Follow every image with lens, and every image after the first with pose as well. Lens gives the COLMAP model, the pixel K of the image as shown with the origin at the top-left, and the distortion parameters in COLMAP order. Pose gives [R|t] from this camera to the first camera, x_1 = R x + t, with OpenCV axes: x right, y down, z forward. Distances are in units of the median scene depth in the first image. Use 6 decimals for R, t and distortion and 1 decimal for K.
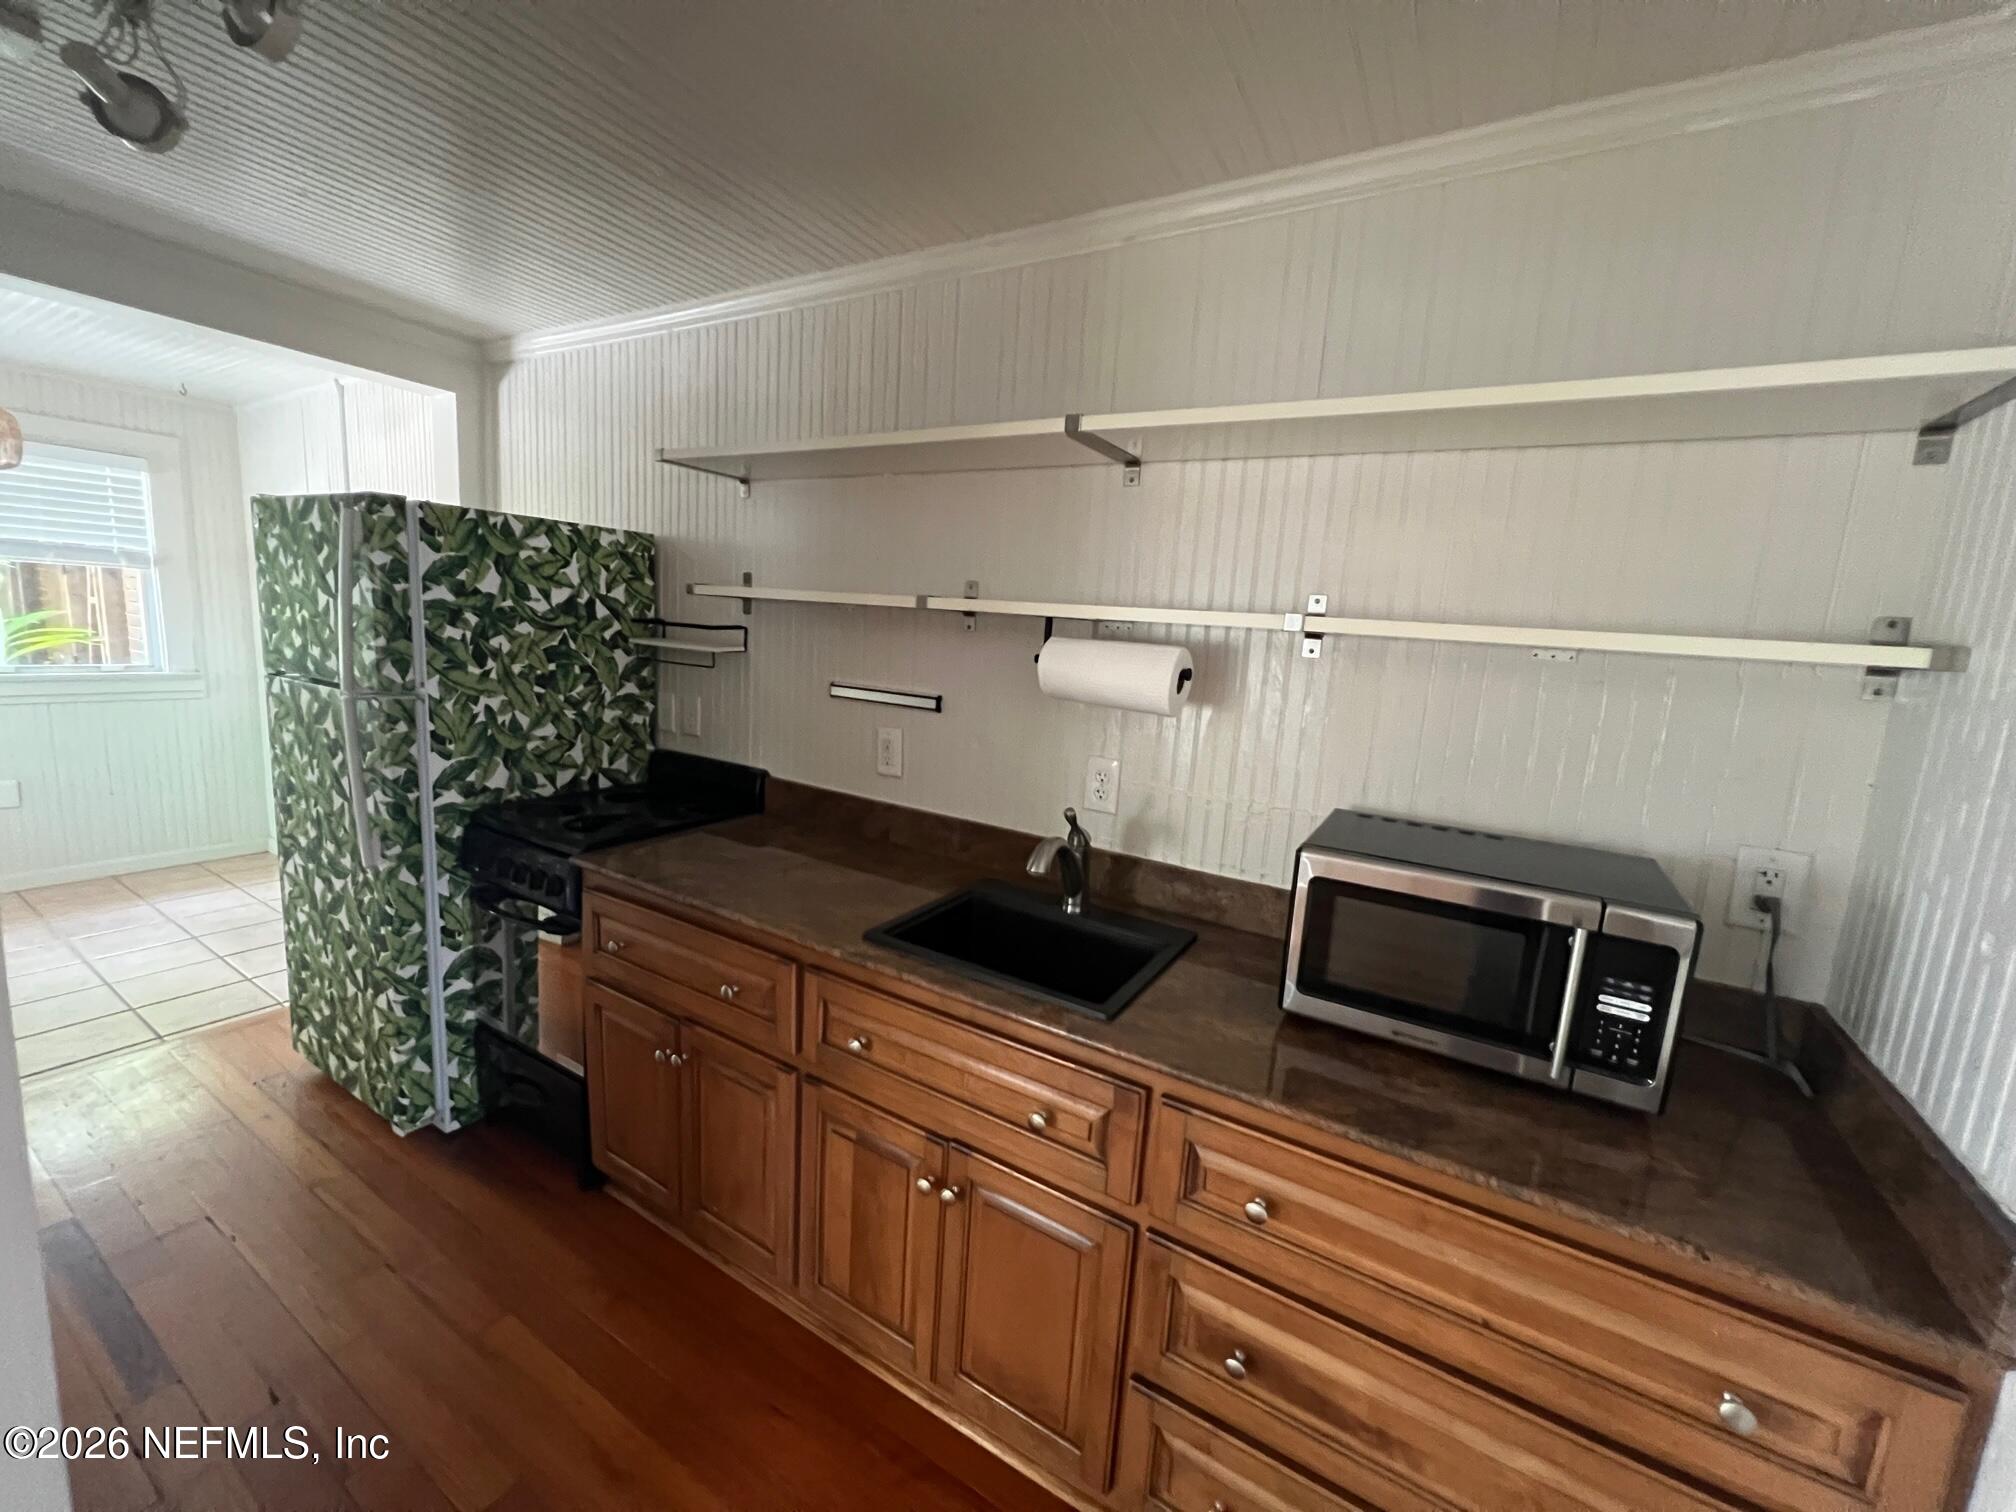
lens RADIAL K [[807.9, 0, 1003.4], [0, 807.9, 754.8], [0, 0, 1]] dist [0.001722, -0.000013]
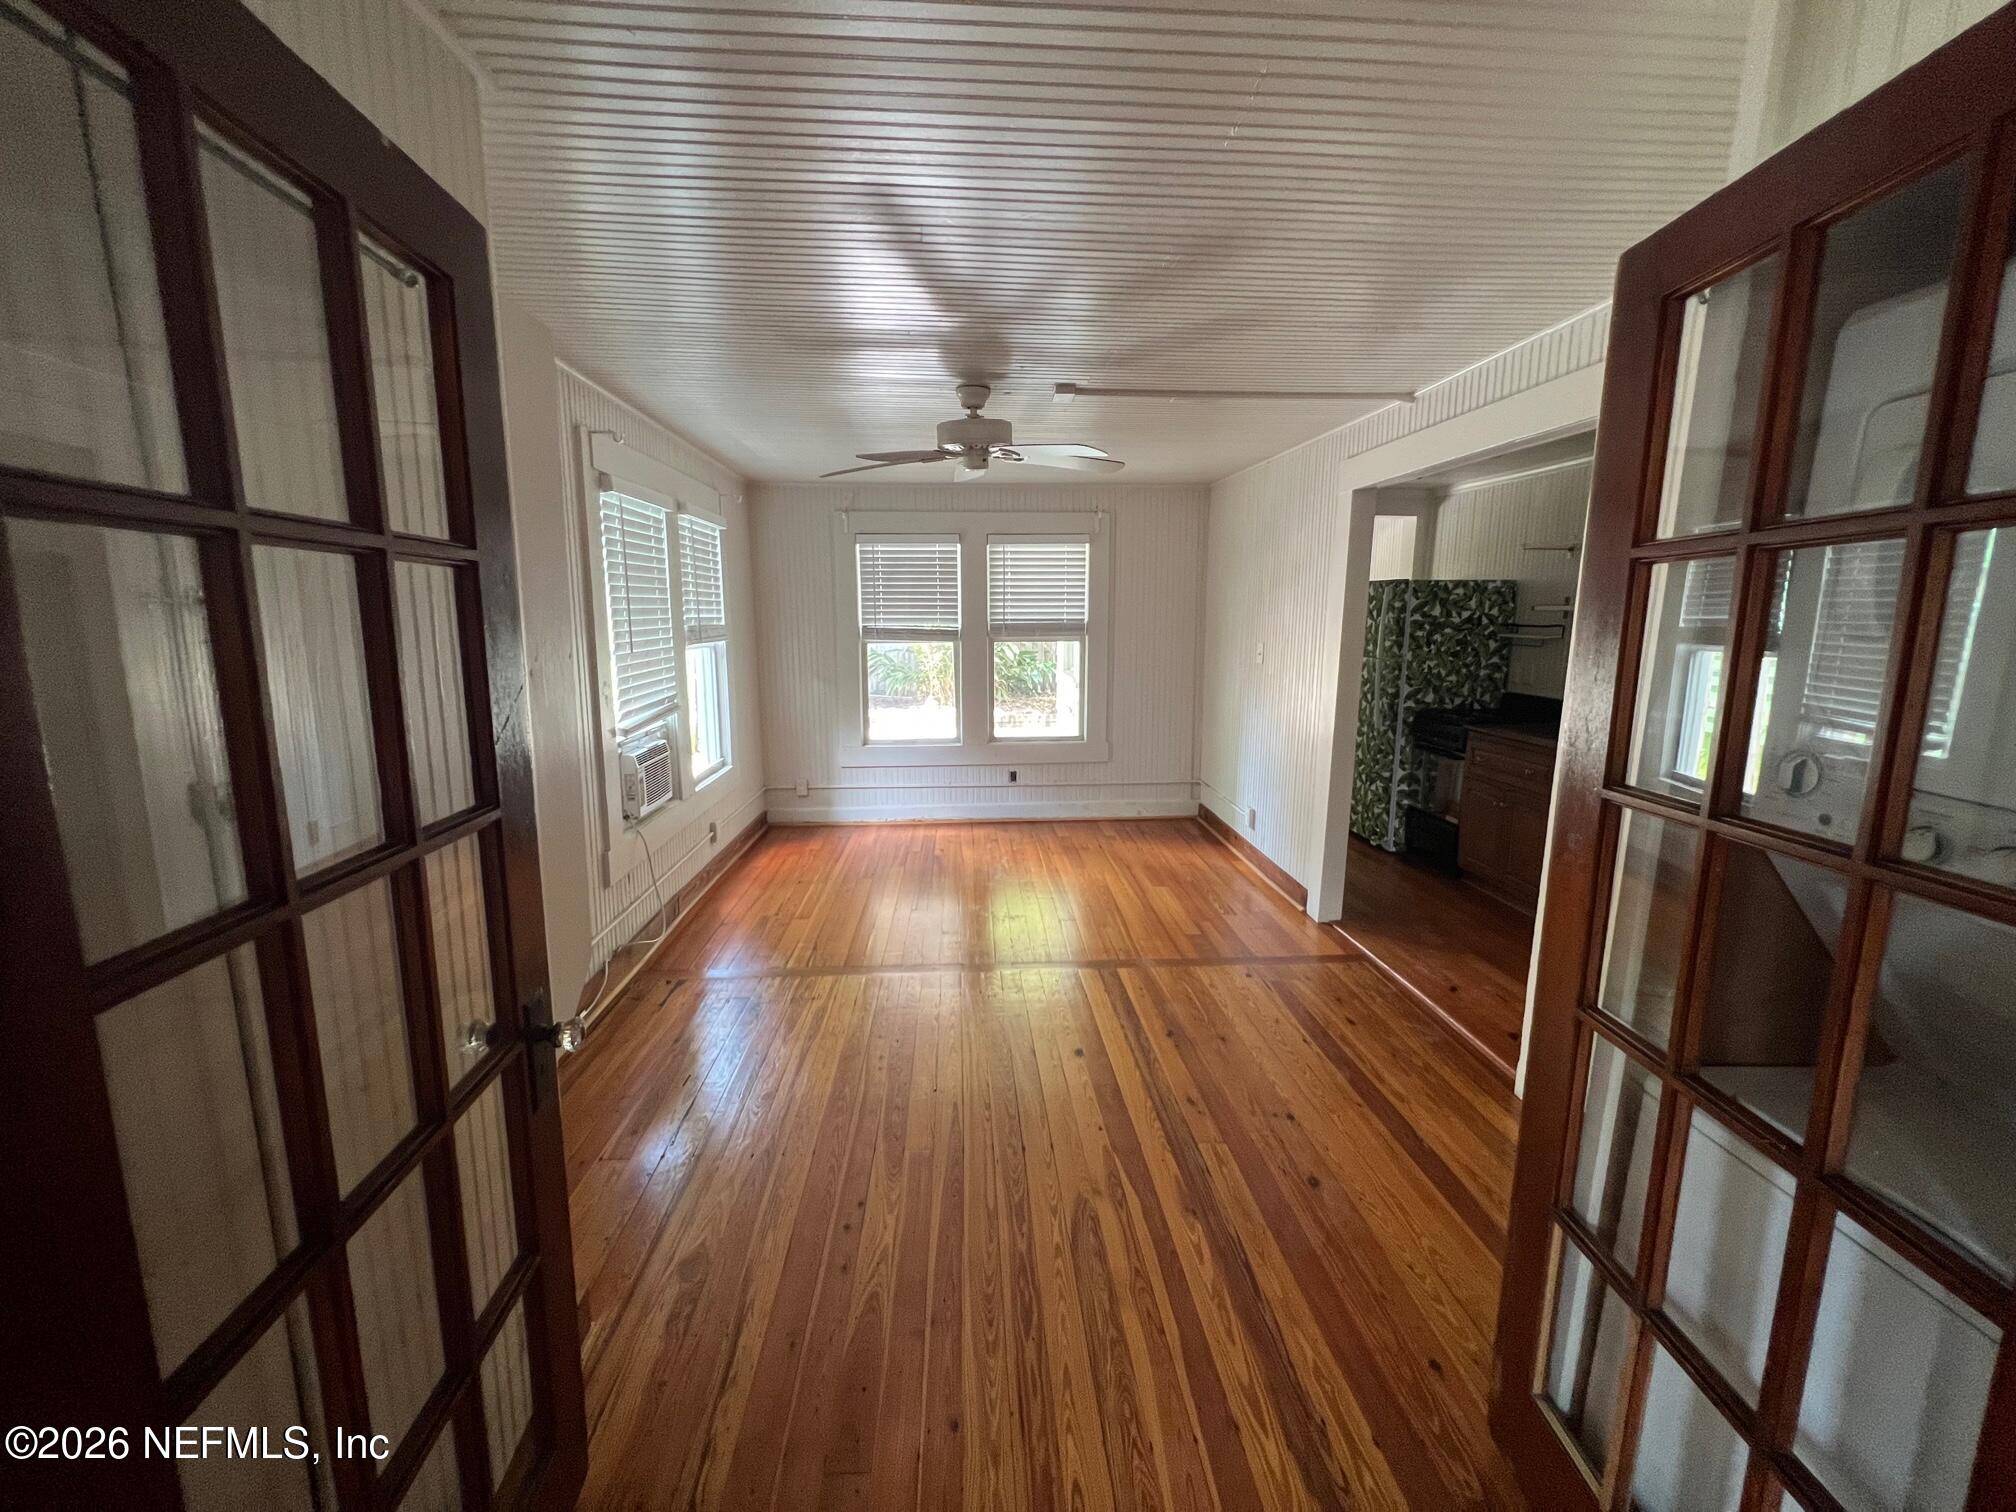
lens RADIAL K [[806.2, 0, 1006.2], [0, 806.2, 744.7], [0, 0, 1]] dist [-0.003567, 0.000806]
pose [[0.572105, 0.072834, -0.816940, 0.540286], [-0.094412, 0.995276, 0.022616, 0.219670], [0.814729, 0.064190, 0.576279, -1.240566]]
